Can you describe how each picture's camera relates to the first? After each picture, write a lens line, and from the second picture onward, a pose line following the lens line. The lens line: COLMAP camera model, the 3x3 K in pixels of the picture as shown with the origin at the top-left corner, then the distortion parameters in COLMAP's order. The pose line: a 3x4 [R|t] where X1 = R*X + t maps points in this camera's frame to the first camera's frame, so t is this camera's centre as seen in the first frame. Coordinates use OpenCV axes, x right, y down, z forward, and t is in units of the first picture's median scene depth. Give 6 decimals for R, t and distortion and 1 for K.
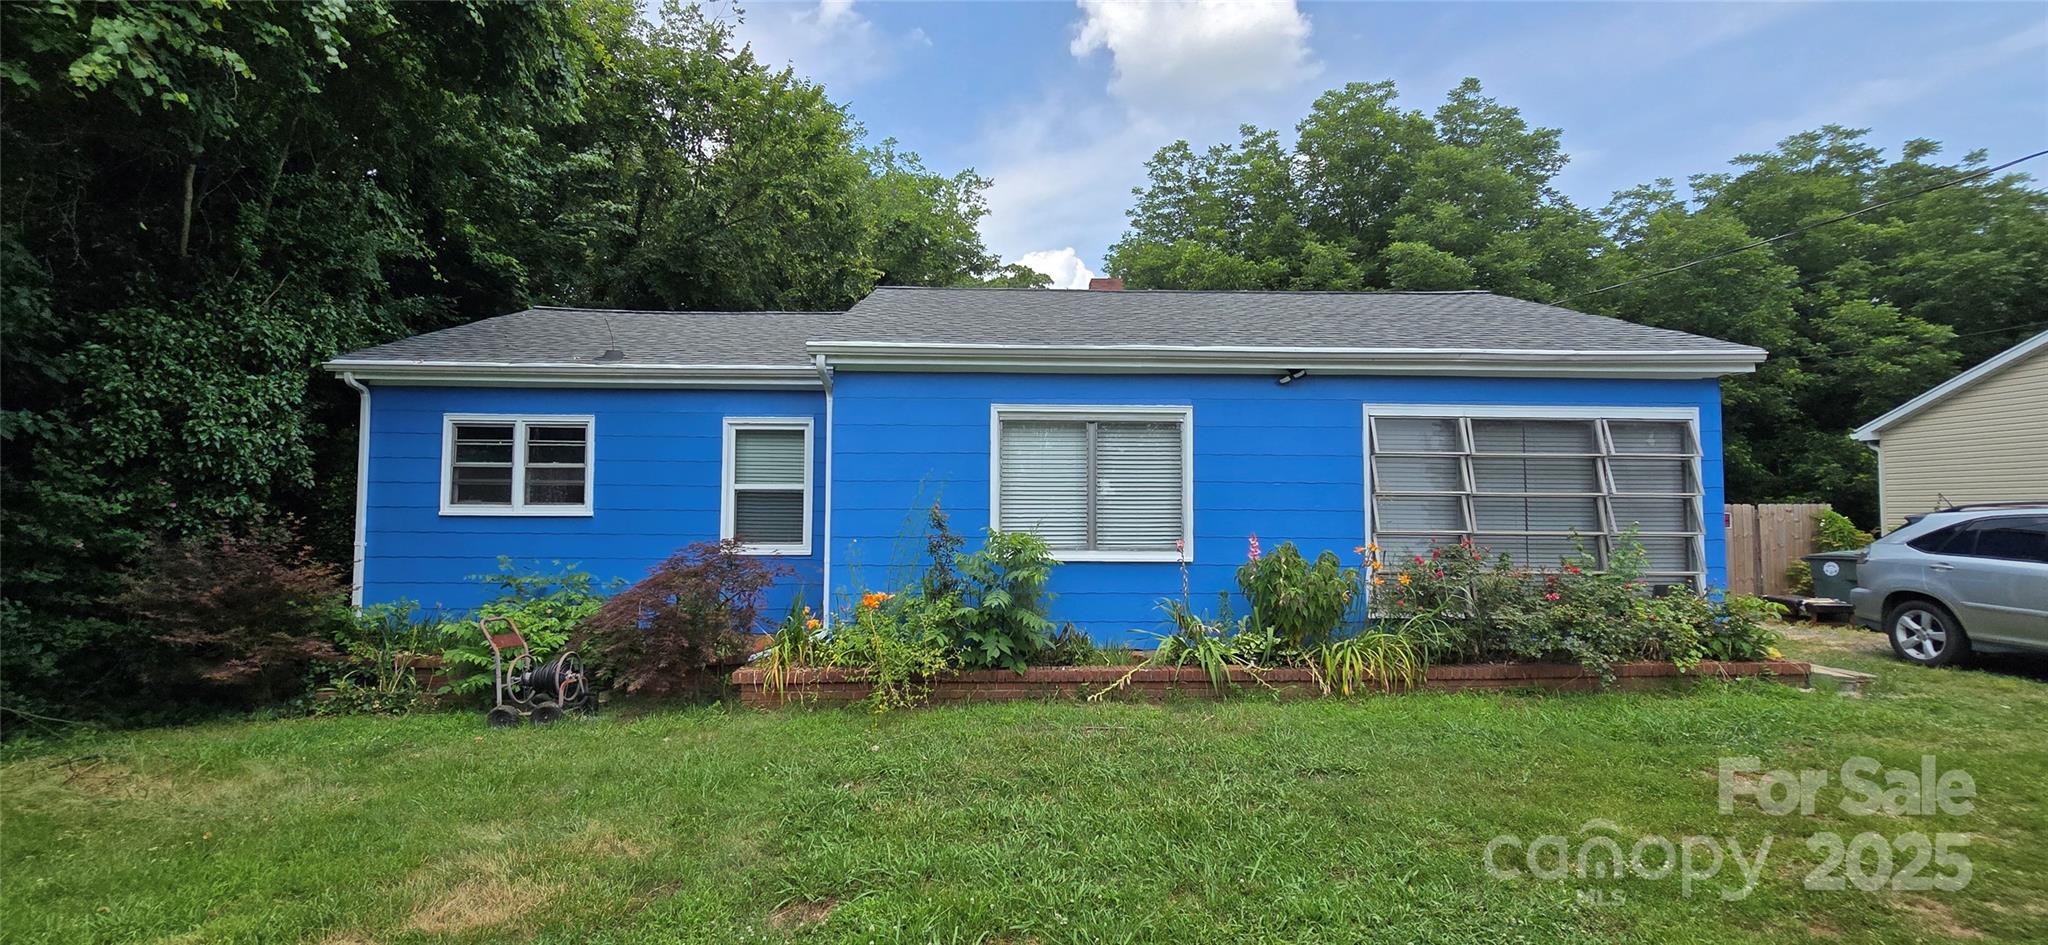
lens RADIAL K [[850.4, 0, 1026.5], [0, 850.4, 471.1], [0, 0, 1]] dist [-0.005108, 0.000636]
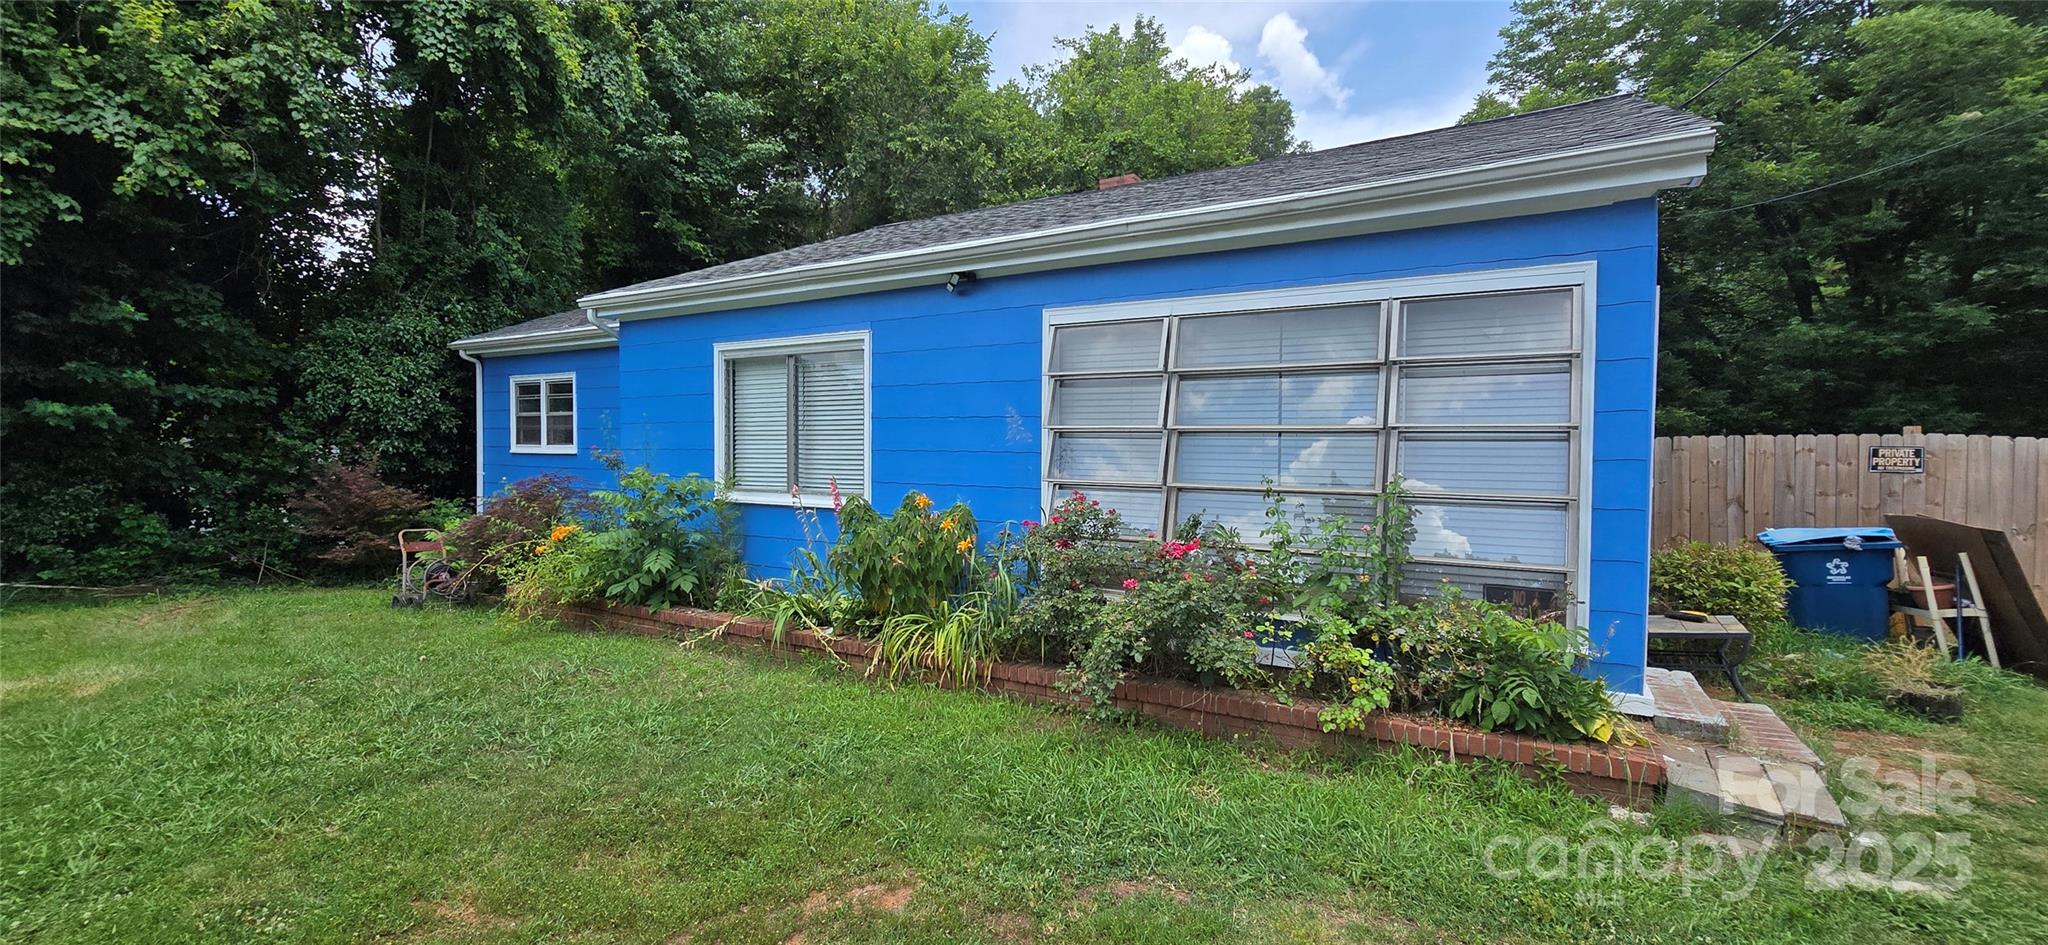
lens RADIAL K [[850.4, 0, 1021.1], [0, 850.4, 470.9], [0, 0, 1]] dist [-0.005108, 0.000636]
pose [[0.838419, 0.014920, -0.544822, 0.709901], [0.026157, 0.997372, 0.067567, 0.010849], [0.544399, -0.070900, 0.835825, 0.315356]]
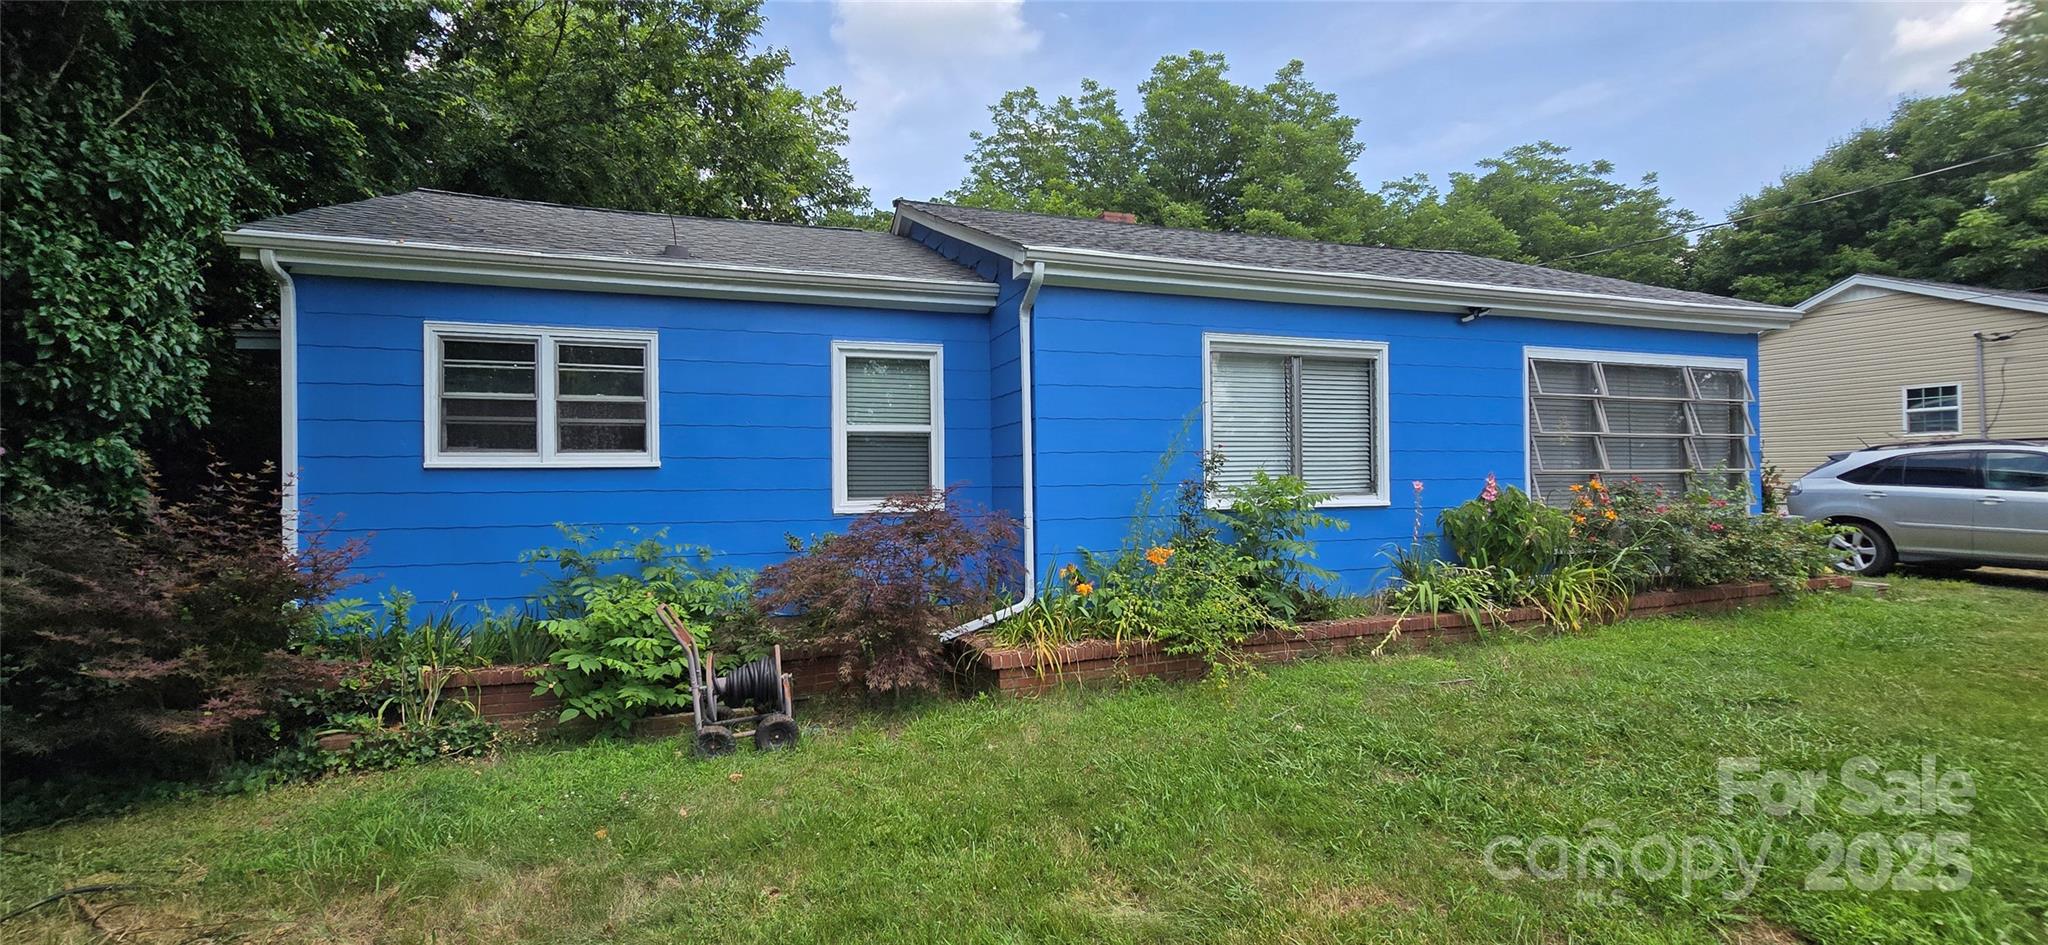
lens RADIAL K [[850.4, 0, 1021.2], [0, 850.4, 472.5], [0, 0, 1]] dist [-0.005108, 0.000636]
pose [[0.952210, -0.012926, 0.305170, -0.436276], [-0.001412, 0.998907, 0.046719, 0.022482], [-0.305441, -0.044917, 0.951151, 0.190124]]
